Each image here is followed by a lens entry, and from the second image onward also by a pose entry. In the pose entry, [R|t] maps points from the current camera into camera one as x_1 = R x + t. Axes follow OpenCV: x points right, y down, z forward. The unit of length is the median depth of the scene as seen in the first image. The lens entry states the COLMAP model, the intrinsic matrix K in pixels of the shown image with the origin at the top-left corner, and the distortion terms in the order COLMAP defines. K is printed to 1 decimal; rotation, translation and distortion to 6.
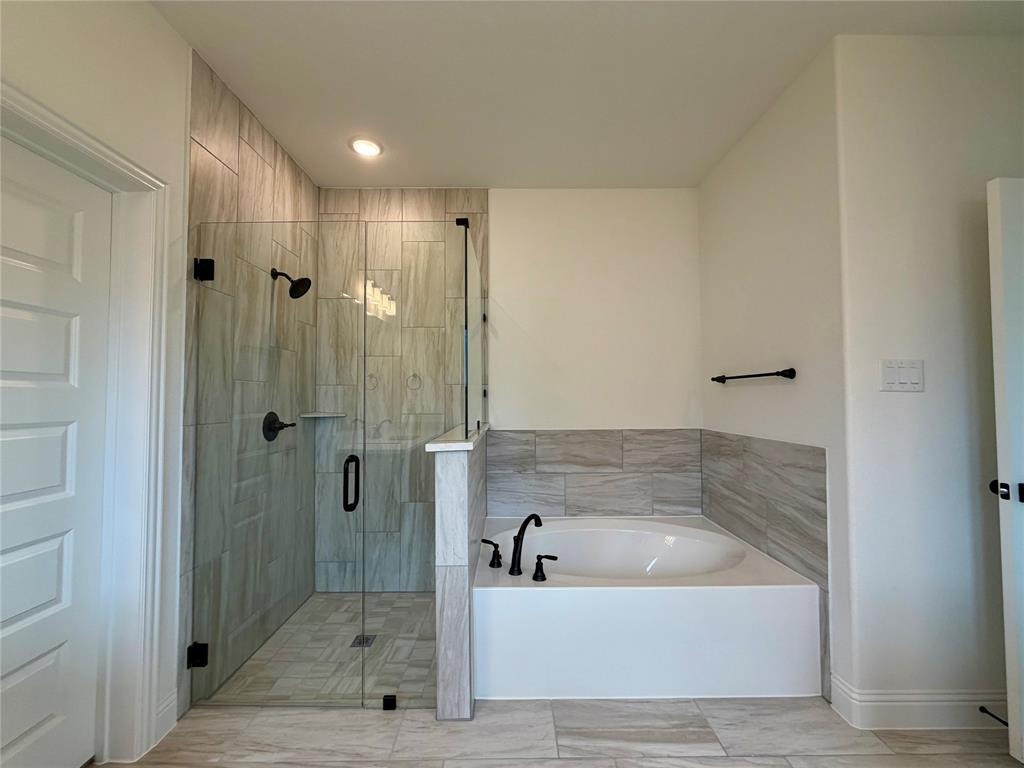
lens RADIAL K [[400.9, 0, 510.7], [0, 400.9, 387.1], [0, 0, 1]] dist [0.001077, -0.000022]
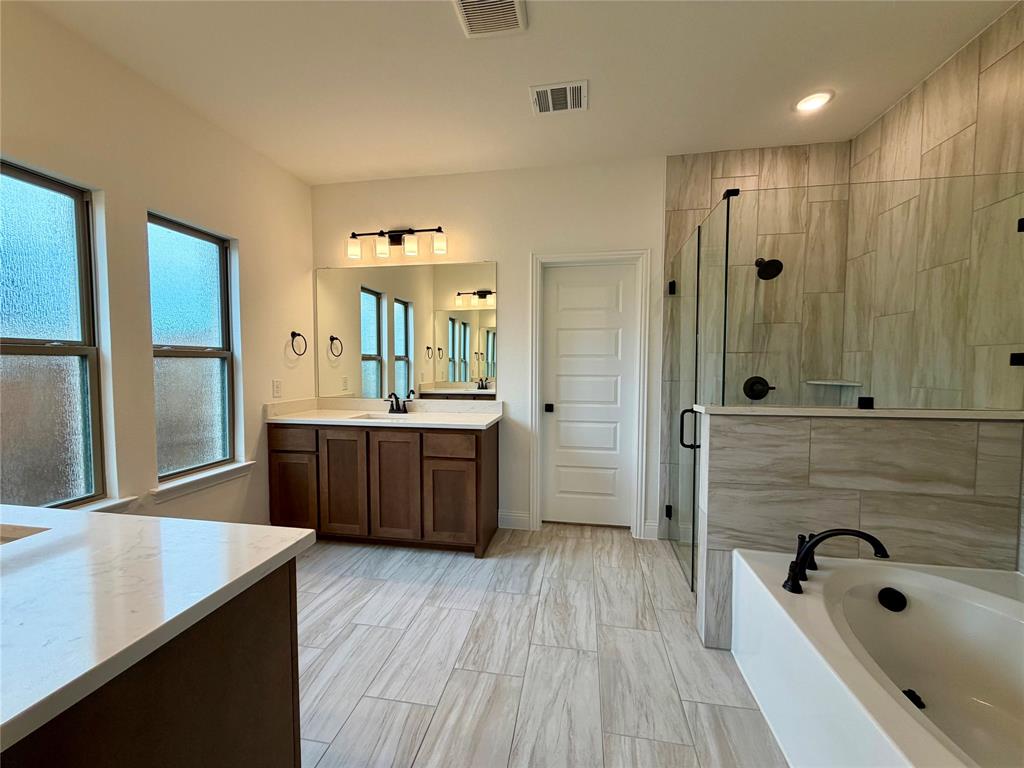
lens RADIAL K [[400.9, 0, 516.0], [0, 400.9, 383.5], [0, 0, 1]] dist [0.001077, -0.000022]
pose [[-0.166226, 0.054162, -0.984599, 0.612281], [0.027014, 0.998366, 0.050359, 0.001011], [0.985718, -0.018226, -0.167418, 0.379287]]
